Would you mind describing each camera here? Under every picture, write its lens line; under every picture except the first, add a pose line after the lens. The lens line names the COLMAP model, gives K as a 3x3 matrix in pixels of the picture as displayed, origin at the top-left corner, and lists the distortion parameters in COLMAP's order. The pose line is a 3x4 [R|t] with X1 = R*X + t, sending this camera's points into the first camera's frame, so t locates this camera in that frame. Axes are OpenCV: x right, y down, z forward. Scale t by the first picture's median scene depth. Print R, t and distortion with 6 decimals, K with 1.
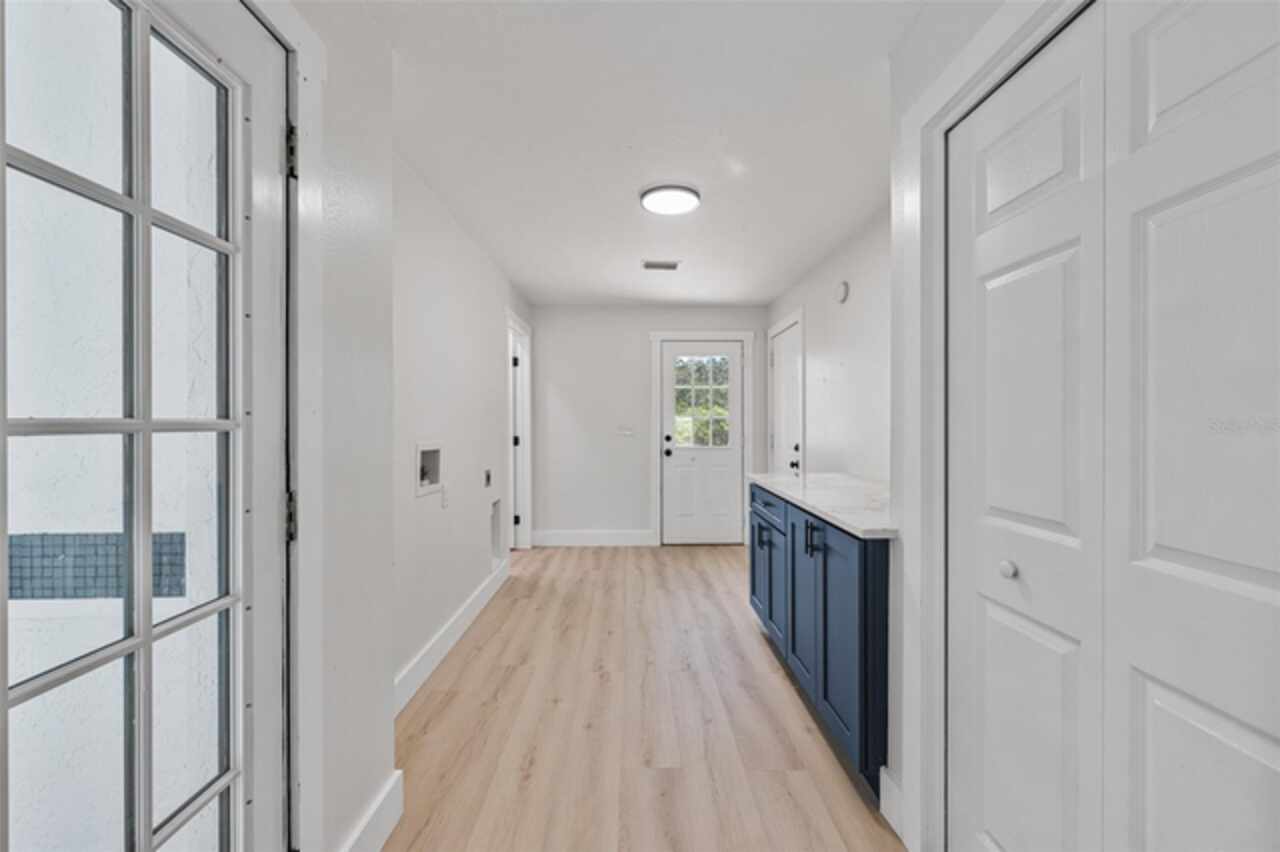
lens RADIAL K [[506.4, 0, 644.1], [0, 506.4, 424.0], [0, 0, 1]] dist [-0.002082, 0.000058]
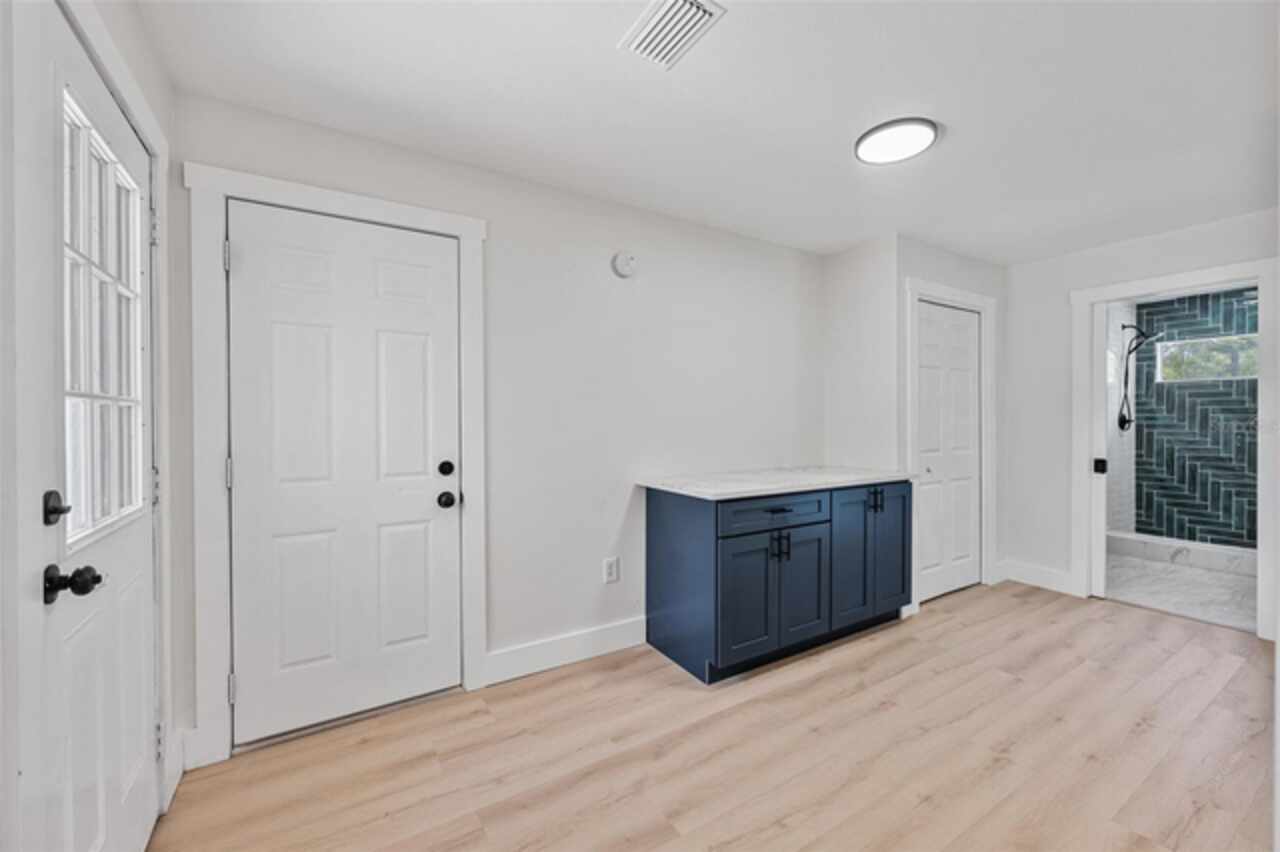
lens RADIAL K [[506.4, 0, 645.9], [0, 506.4, 428.6], [0, 0, 1]] dist [-0.002082, 0.000058]
pose [[-0.513802, -0.000184, 0.857909, -0.476218], [0.004926, 0.999983, 0.003164, 0.008929], [-0.857895, 0.005852, -0.513792, 1.923356]]
